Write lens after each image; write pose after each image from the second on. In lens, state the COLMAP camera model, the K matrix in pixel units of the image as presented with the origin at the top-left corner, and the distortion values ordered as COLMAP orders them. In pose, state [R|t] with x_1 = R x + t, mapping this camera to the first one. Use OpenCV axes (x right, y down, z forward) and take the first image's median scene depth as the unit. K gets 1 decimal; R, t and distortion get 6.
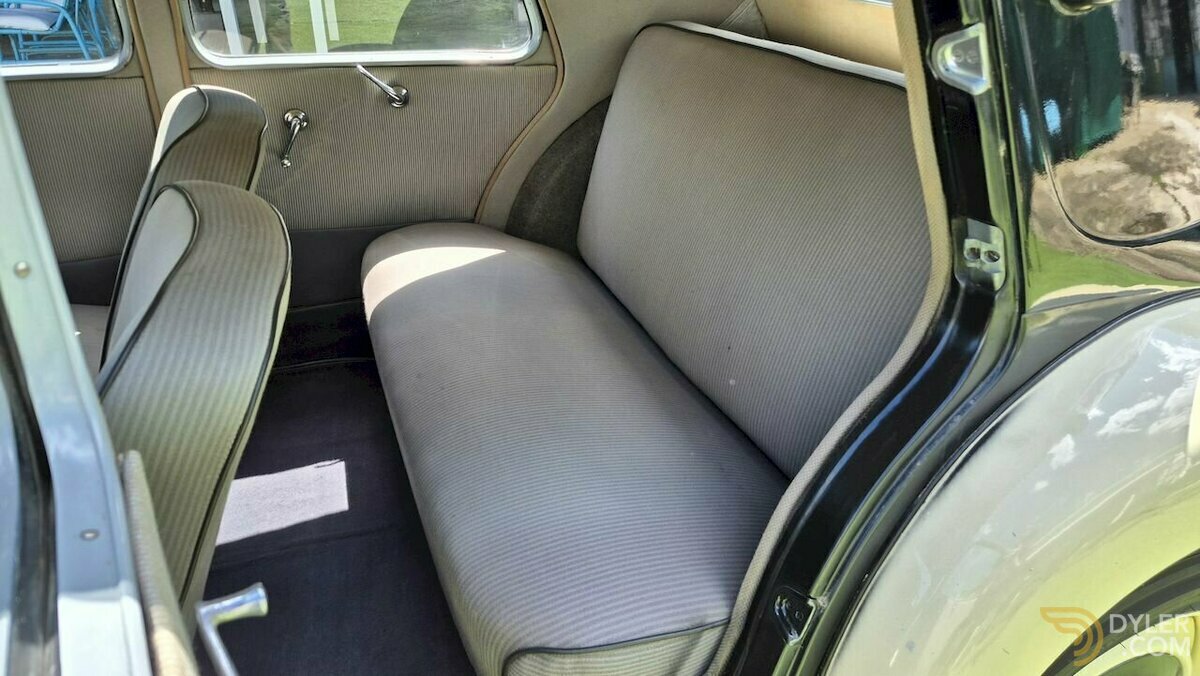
lens RADIAL K [[827.6, 0, 591.1], [0, 827.6, 335.7], [0, 0, 1]] dist [0.109876, -0.122483]
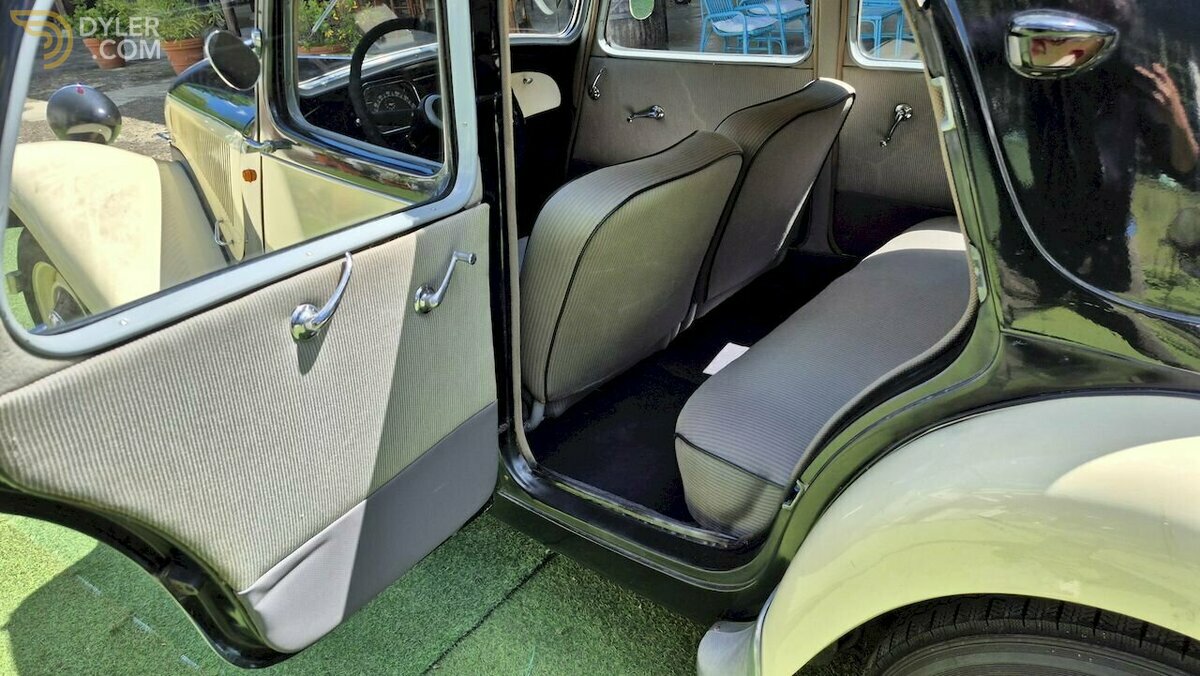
lens RADIAL K [[824.2, 0, 600.0], [0, 824.2, 338.0], [0, 0, 1]] dist [0.002879, 0.000745]
pose [[0.496089, 0.345163, -0.796717, 0.557127], [-0.340008, 0.921536, 0.187527, -0.018561], [0.798931, 0.177861, 0.574522, -0.027962]]
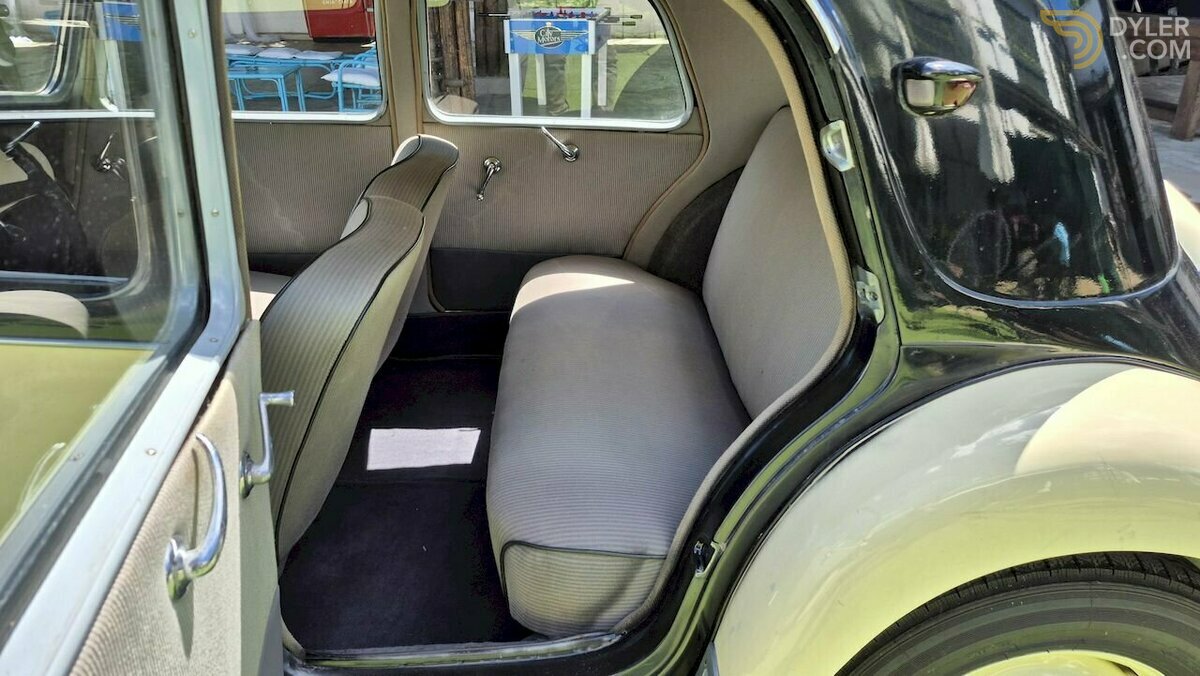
lens RADIAL K [[827.6, 0, 591.1], [0, 827.6, 335.7], [0, 0, 1]] dist [0.109876, -0.122483]
pose [[0.945459, 0.132758, -0.297461, 0.220176], [-0.154550, 0.986674, -0.050871, 0.047823], [0.286743, 0.094069, 0.953378, -0.166324]]
